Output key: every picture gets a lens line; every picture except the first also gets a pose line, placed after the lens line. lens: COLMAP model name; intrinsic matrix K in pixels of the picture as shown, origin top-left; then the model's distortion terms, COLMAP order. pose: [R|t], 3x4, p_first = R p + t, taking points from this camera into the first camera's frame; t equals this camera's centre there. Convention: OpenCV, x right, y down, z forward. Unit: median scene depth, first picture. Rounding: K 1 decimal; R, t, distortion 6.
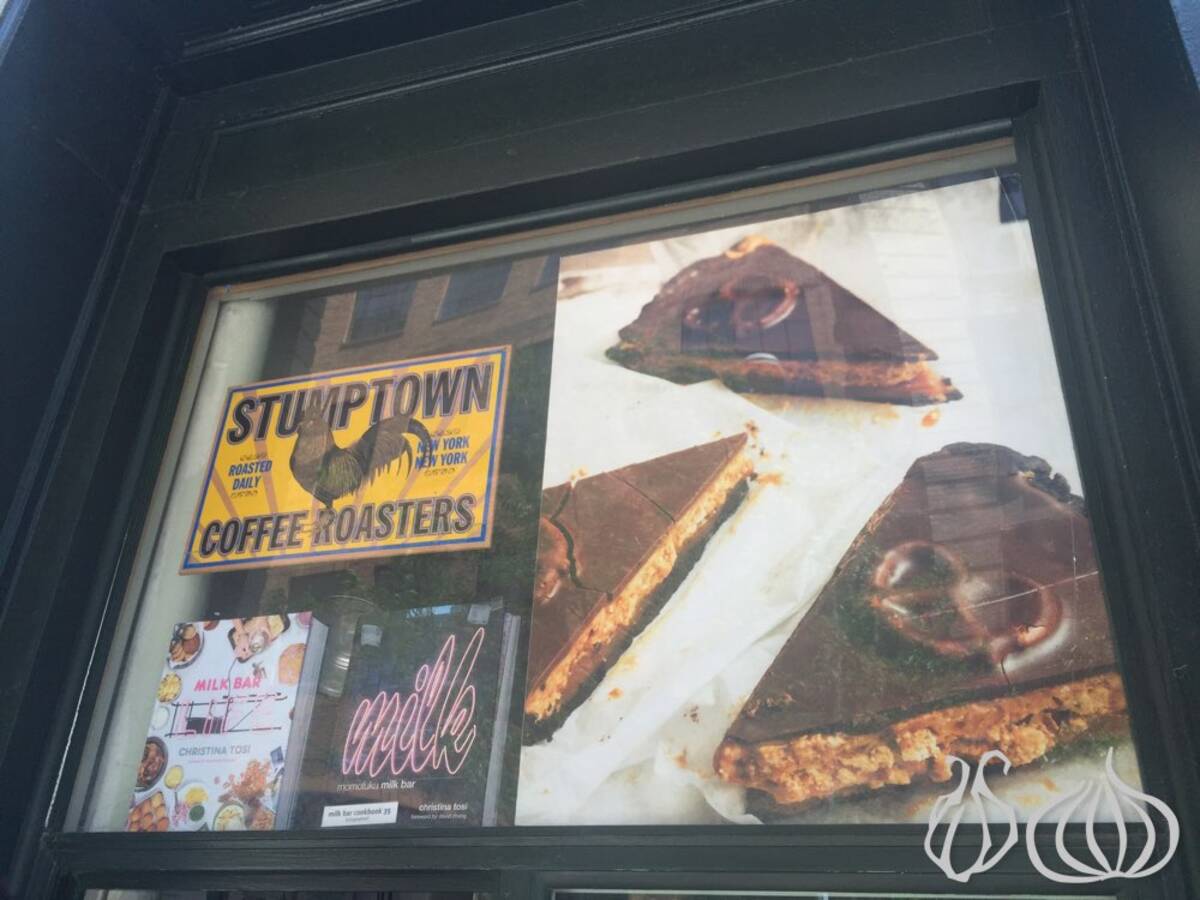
lens RADIAL K [[1017.2, 0, 600.0], [0, 1017.2, 450.0], [0, 0, 1]] dist [0.077715, -0.115784]
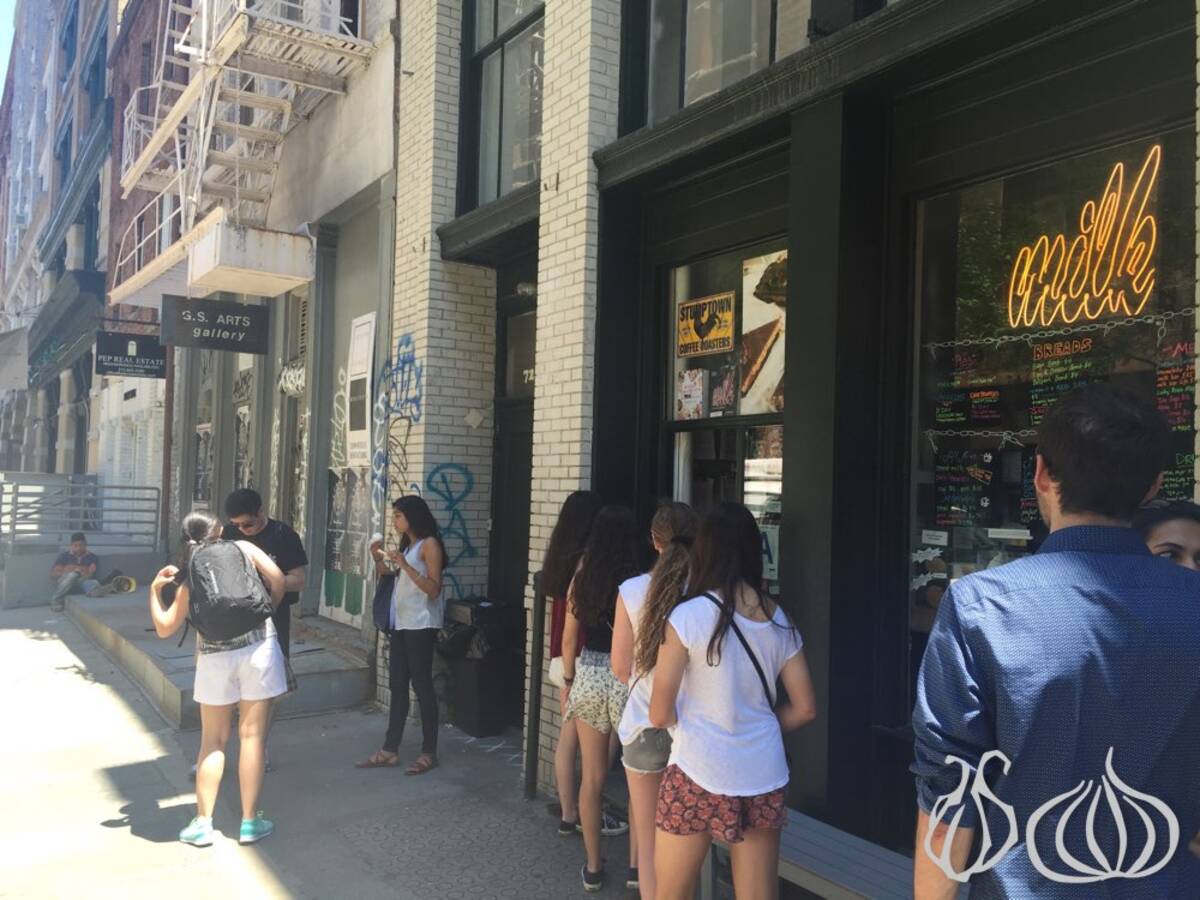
lens RADIAL K [[1017.2, 0, 600.0], [0, 1017.2, 450.0], [0, 0, 1]] dist [0.077715, -0.115784]
pose [[0.781798, -0.050128, -0.621514, 1.877226], [0.304680, 0.900376, 0.310635, -0.920829], [0.544025, -0.432216, 0.719184, -2.251001]]
